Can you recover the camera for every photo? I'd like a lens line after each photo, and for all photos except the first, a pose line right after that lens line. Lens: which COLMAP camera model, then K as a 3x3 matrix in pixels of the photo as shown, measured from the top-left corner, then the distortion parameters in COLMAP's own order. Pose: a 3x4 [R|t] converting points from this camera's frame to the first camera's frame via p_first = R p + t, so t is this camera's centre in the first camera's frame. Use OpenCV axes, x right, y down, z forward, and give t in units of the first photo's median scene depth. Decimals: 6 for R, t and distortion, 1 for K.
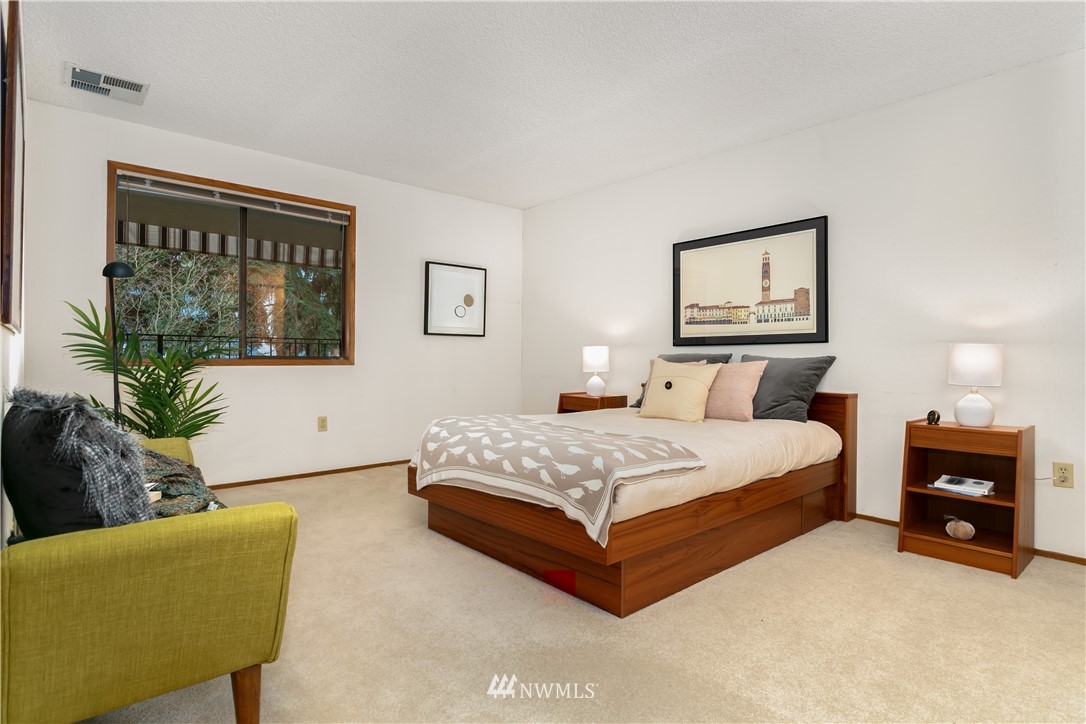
lens RADIAL K [[537.0, 0, 543.0], [0, 537.0, 362.0], [0, 0, 1]] dist [0.000210, -0.000044]
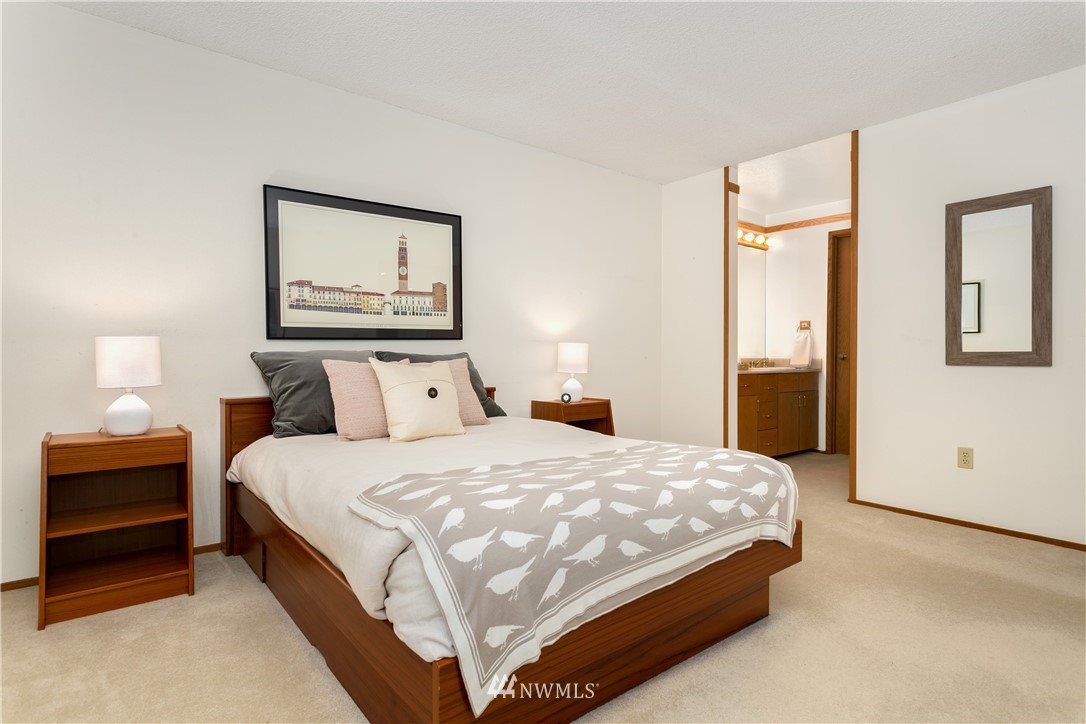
lens RADIAL K [[537.0, 0, 543.0], [0, 537.0, 362.0], [0, 0, 1]] dist [0.000210, -0.000044]
pose [[0.100134, -0.023447, 0.994698, -0.444818], [0.014053, 0.999656, 0.022149, -0.012689], [-0.994875, 0.011760, 0.100429, 0.681593]]
